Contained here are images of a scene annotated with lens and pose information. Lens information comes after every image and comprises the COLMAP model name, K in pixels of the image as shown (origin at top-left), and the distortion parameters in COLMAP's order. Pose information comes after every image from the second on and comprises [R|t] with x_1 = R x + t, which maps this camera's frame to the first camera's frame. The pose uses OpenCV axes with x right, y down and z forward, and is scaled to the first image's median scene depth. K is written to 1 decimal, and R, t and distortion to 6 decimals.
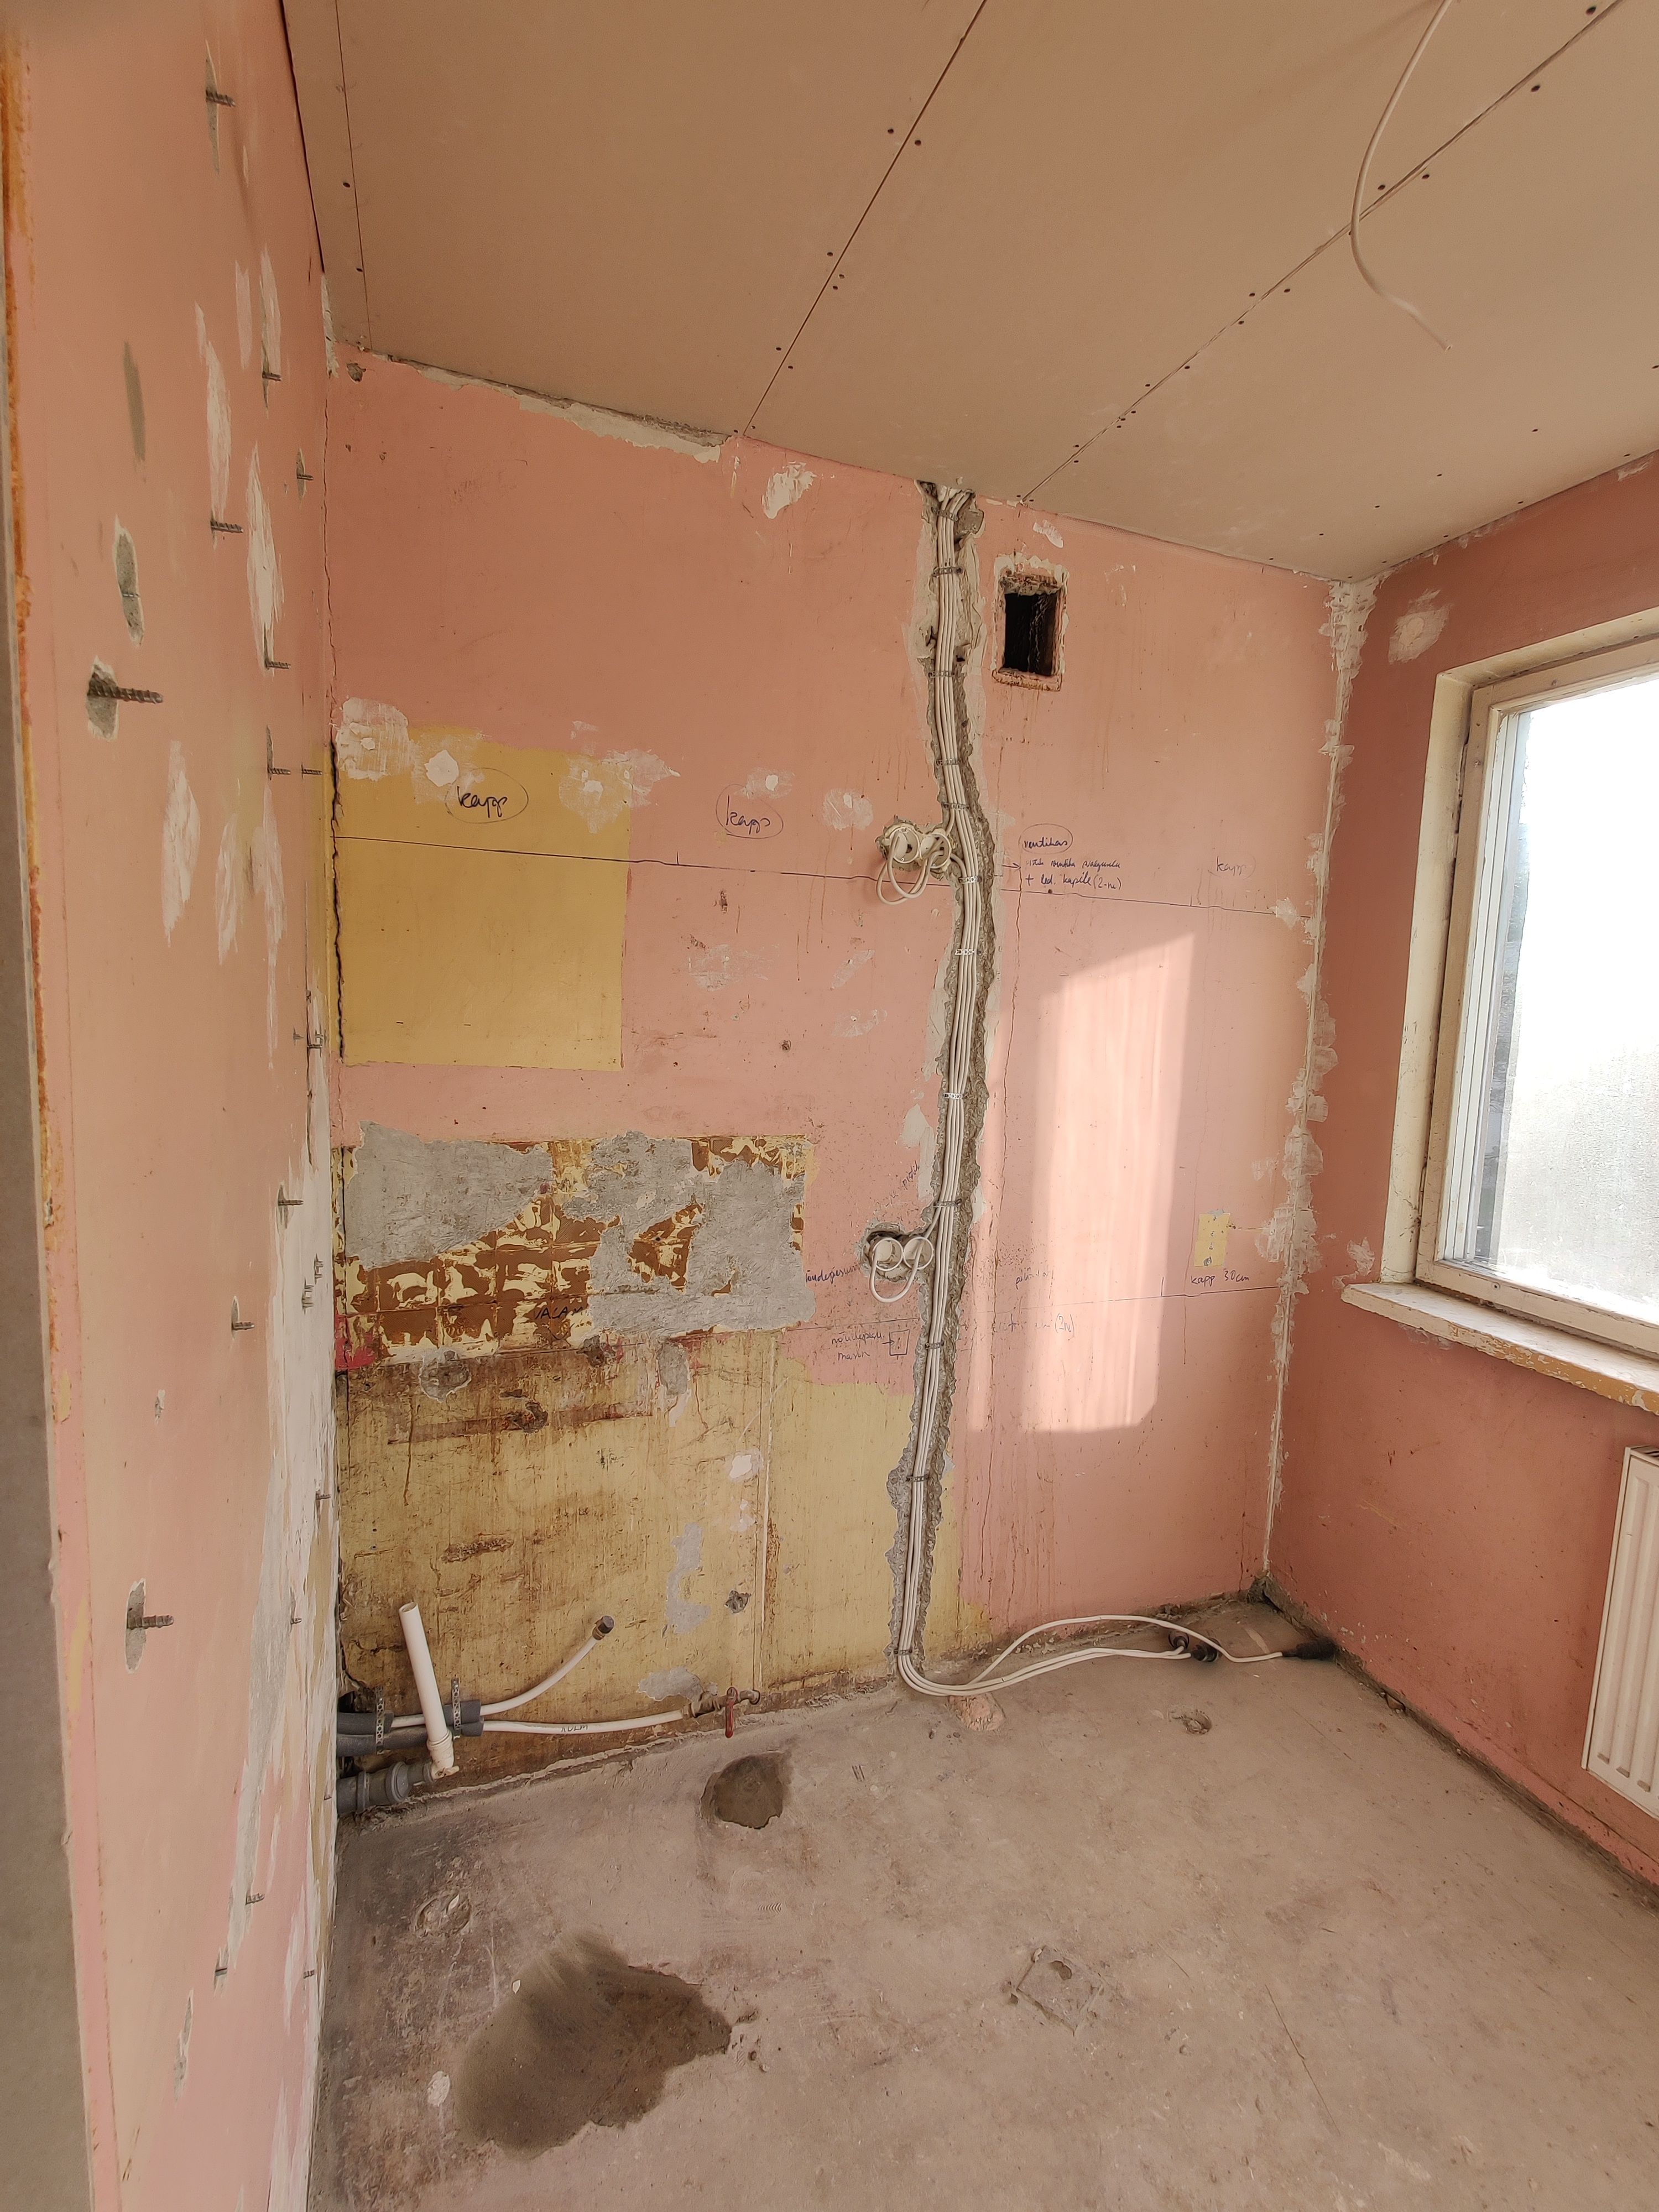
lens RADIAL K [[1037.3, 0, 827.1], [0, 1037.3, 1102.8], [0, 0, 1]] dist [0.010331, -0.007216]
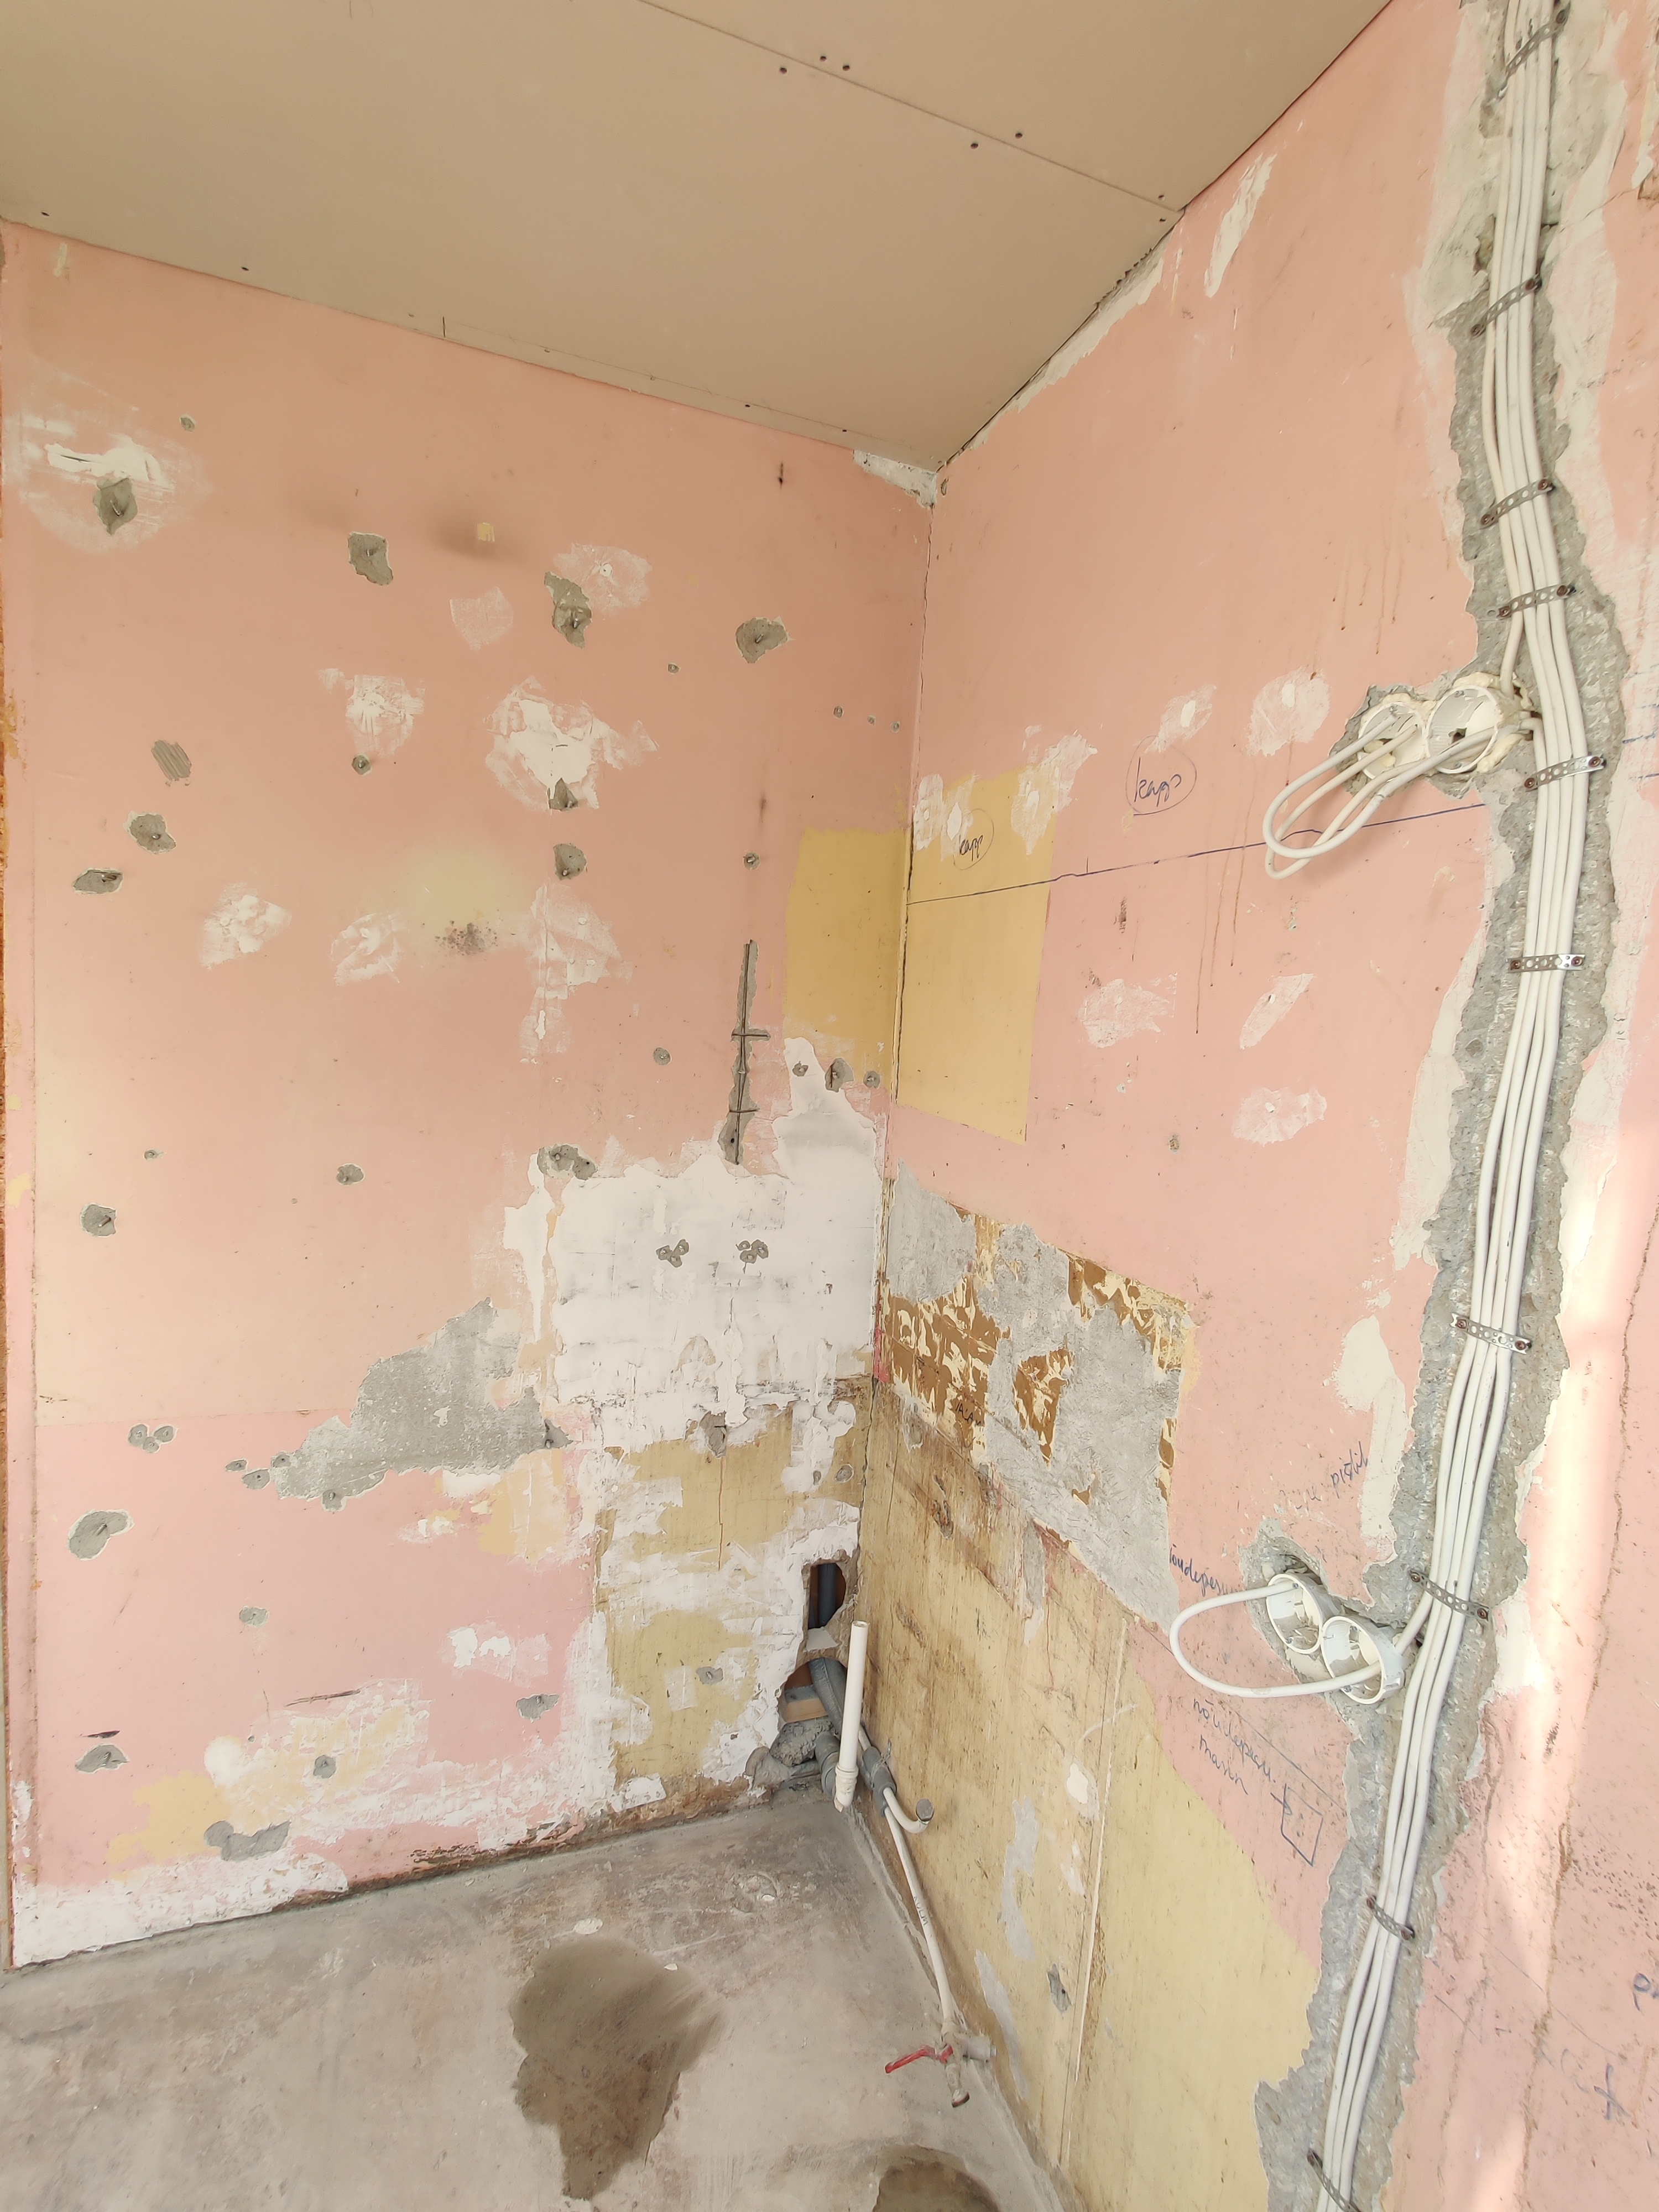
lens RADIAL K [[1037.3, 0, 821.2], [0, 1037.3, 1095.9], [0, 0, 1]] dist [0.010331, -0.007216]
pose [[-0.024210, 0.049097, -0.998501, 0.586095], [-0.167297, 0.984510, 0.052466, -0.082590], [0.985609, 0.168316, -0.015622, 0.844242]]
